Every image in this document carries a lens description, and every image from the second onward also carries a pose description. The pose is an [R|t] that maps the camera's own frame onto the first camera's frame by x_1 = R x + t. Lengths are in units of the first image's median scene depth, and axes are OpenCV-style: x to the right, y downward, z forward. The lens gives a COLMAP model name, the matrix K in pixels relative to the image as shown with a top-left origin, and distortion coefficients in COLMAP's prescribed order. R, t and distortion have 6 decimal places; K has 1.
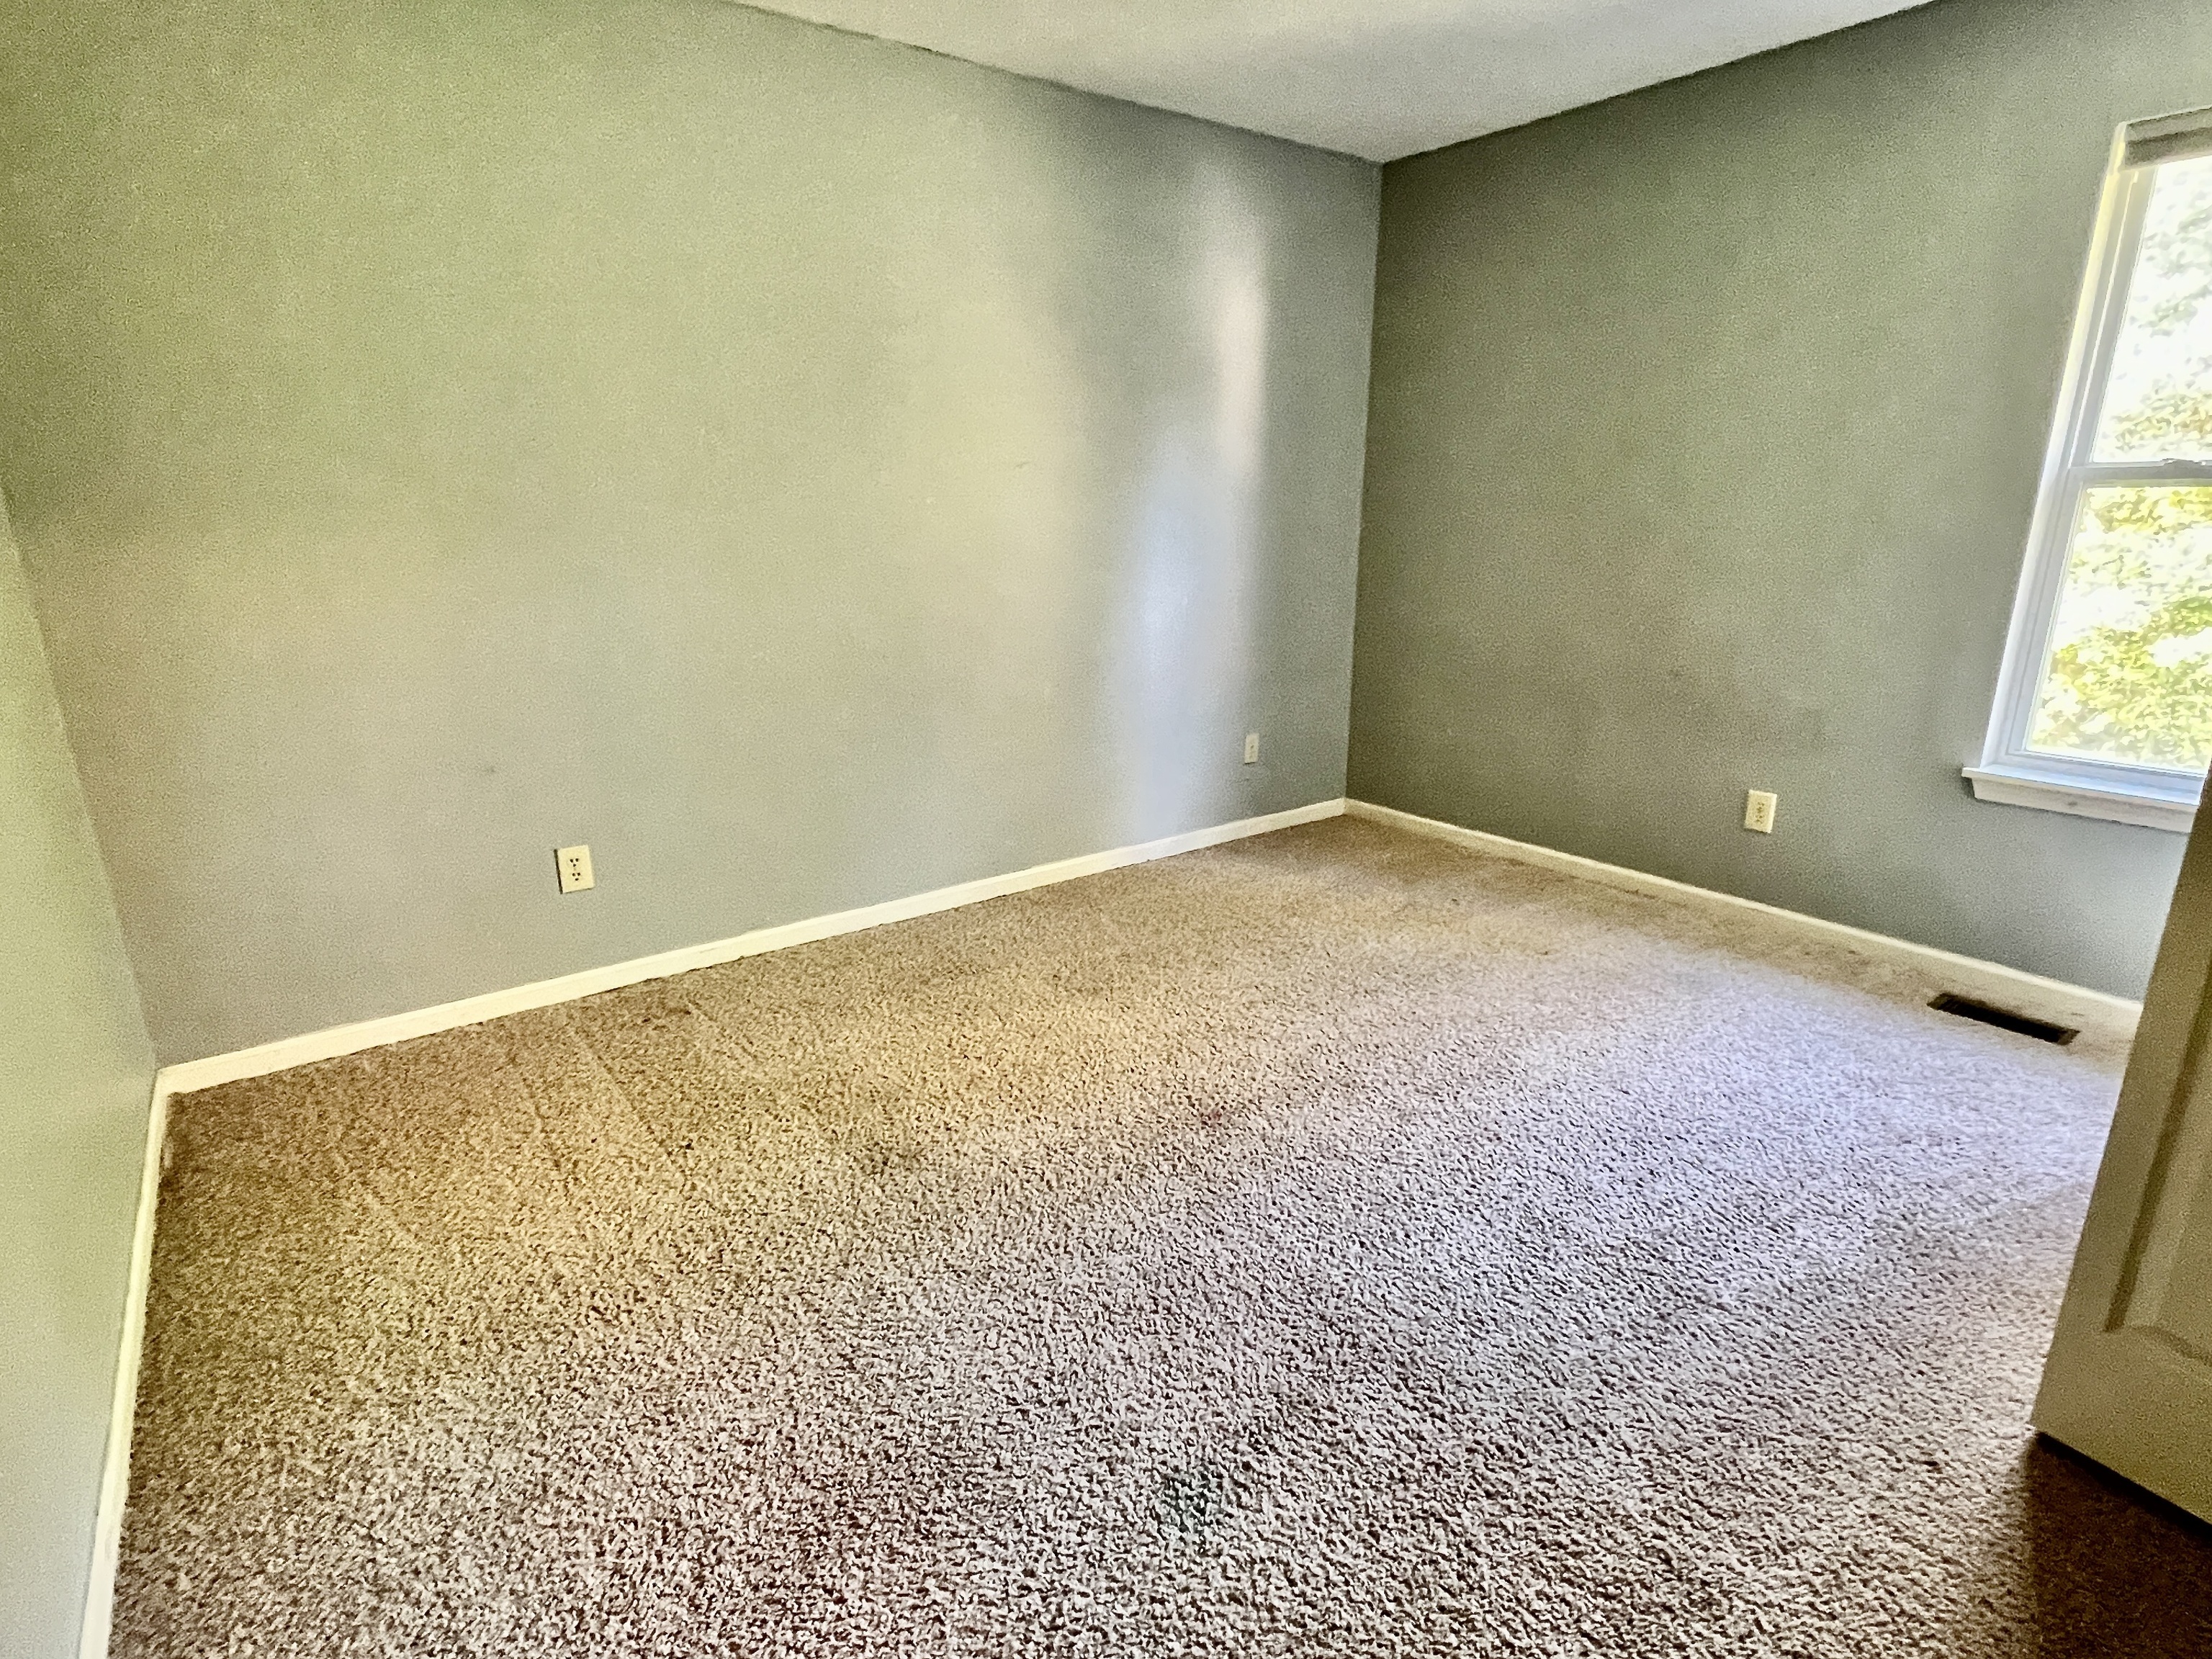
lens RADIAL K [[1109.3, 0, 1106.0], [0, 1109.3, 829.5], [0, 0, 1]] dist [0.000143, 0.000067]
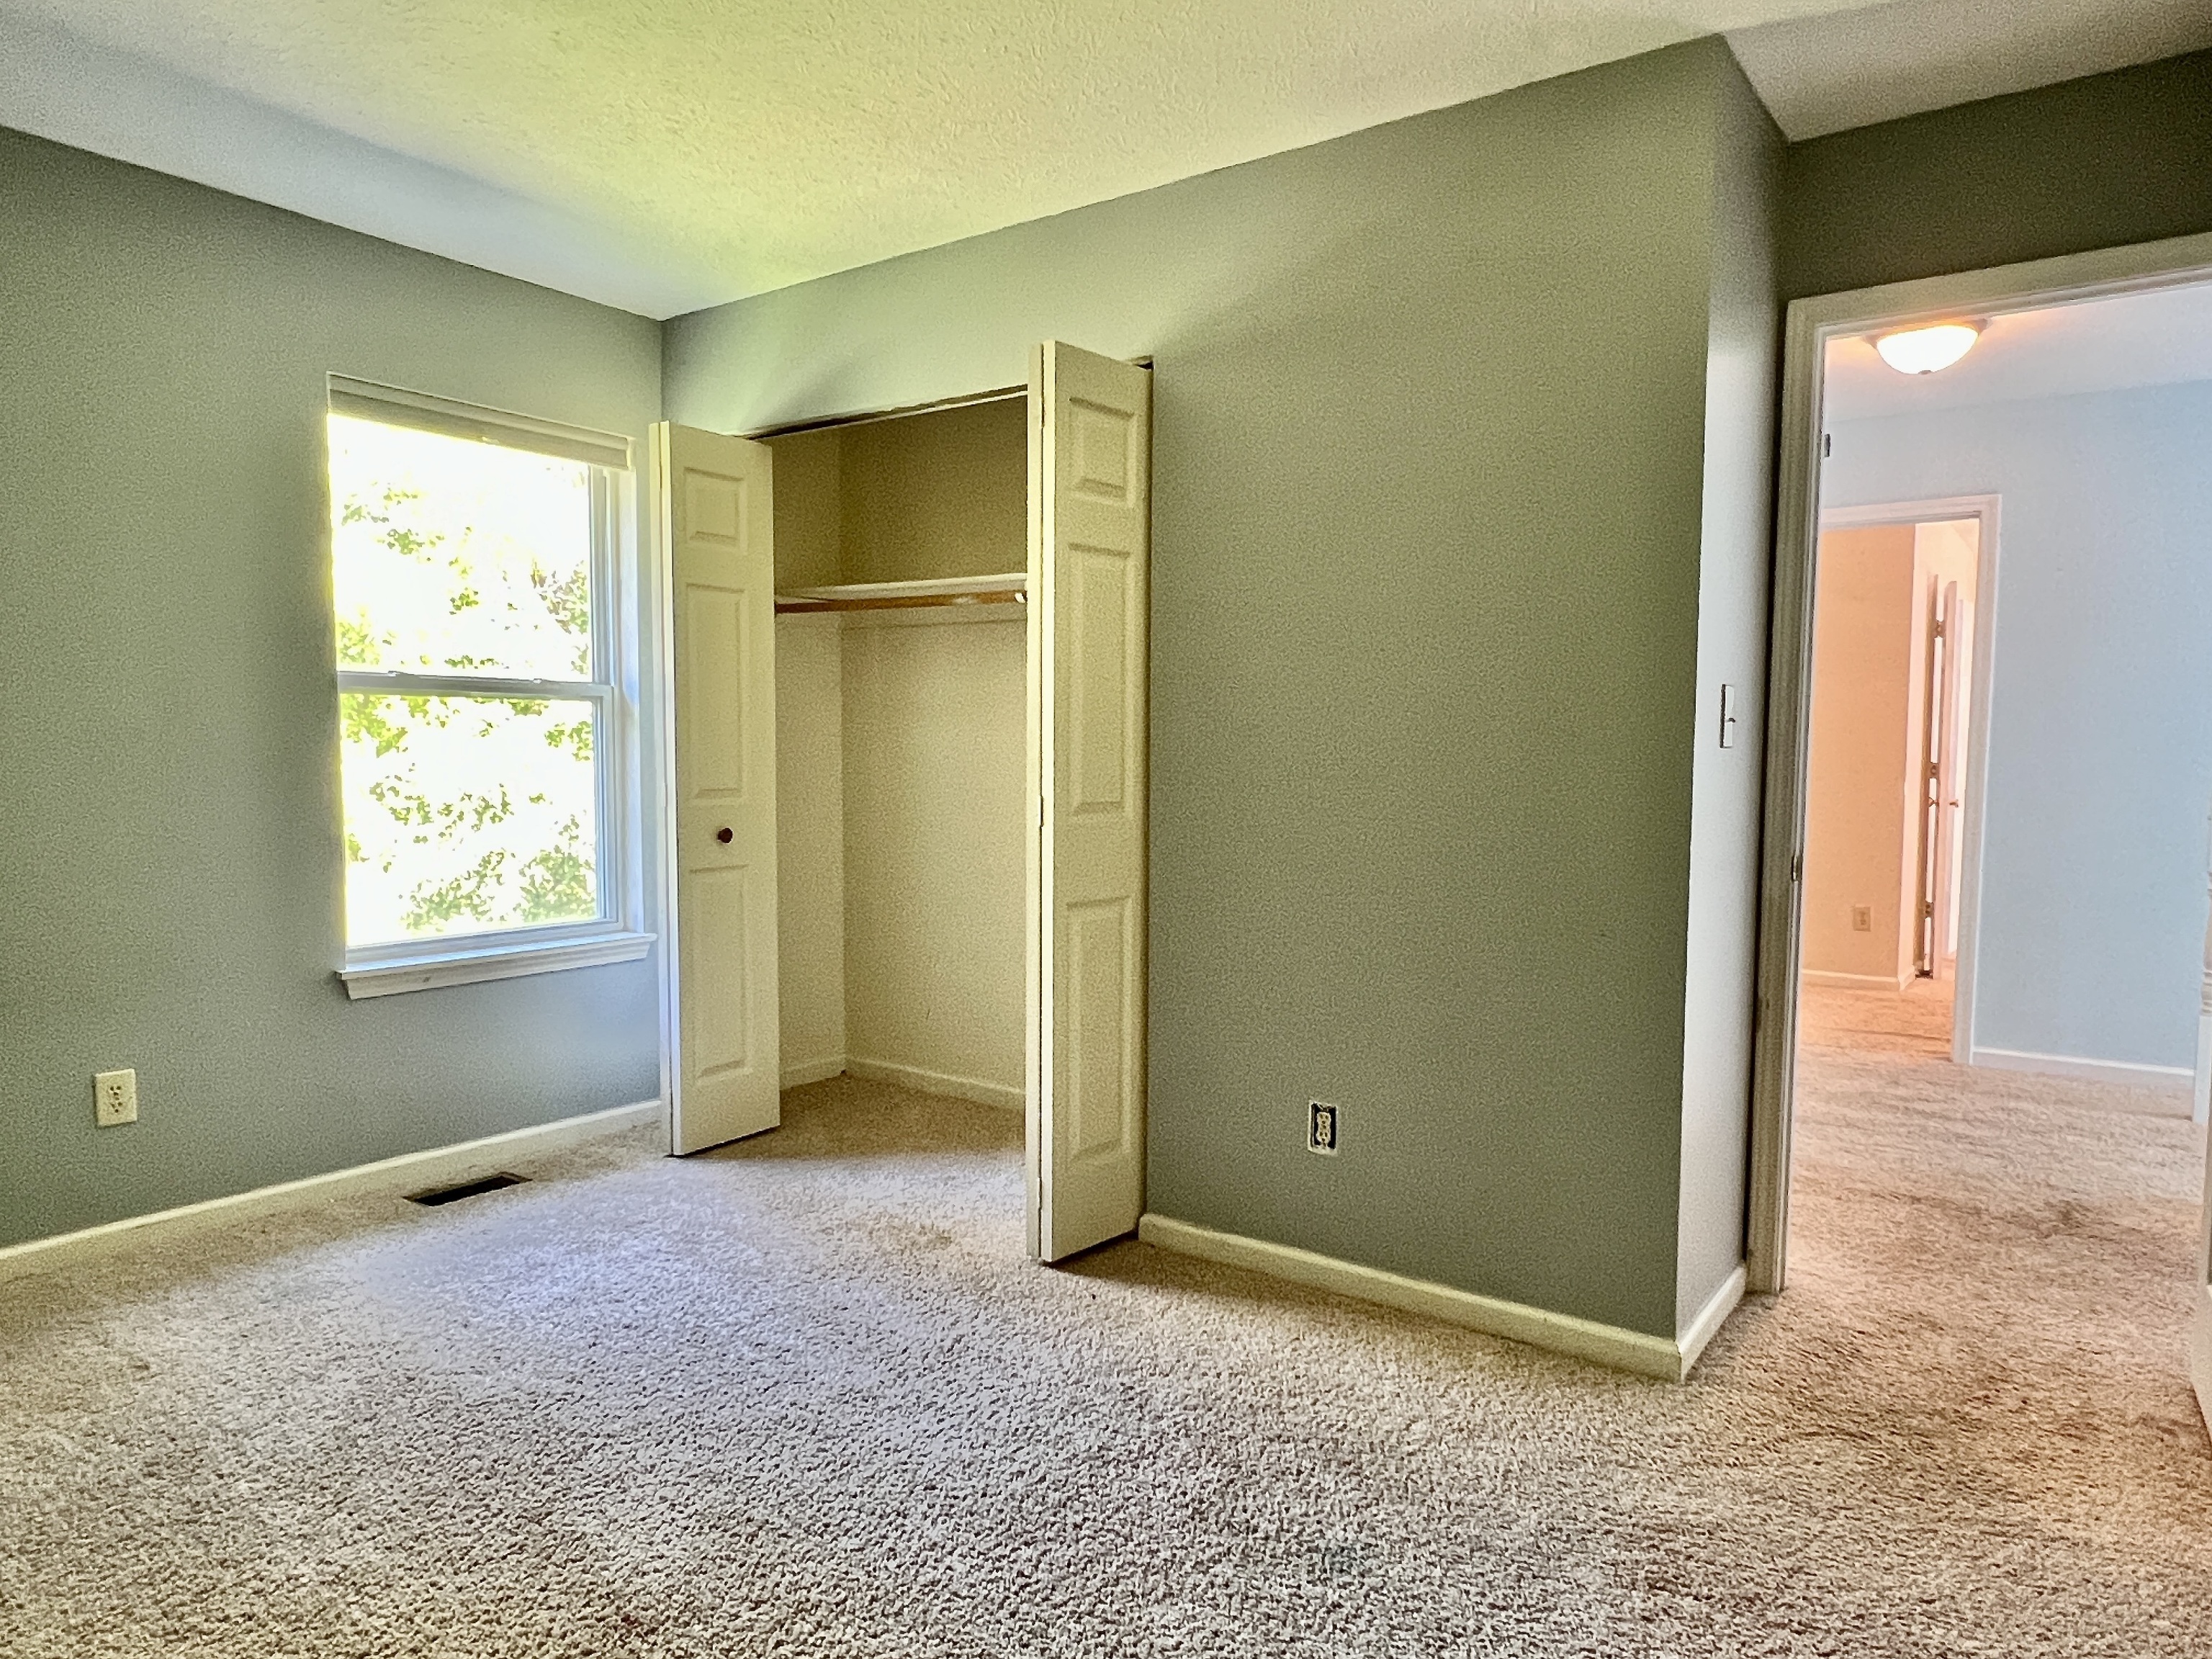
lens RADIAL K [[1422.3, 0, 1106.0], [0, 1422.3, 829.5], [0, 0, 1]] dist [0.000739, 0.000104]
pose [[-0.287980, -0.051110, 0.956272, -0.591479], [0.264344, 0.955534, 0.130678, -0.160336], [-0.920429, 0.290417, -0.261664, 0.688461]]
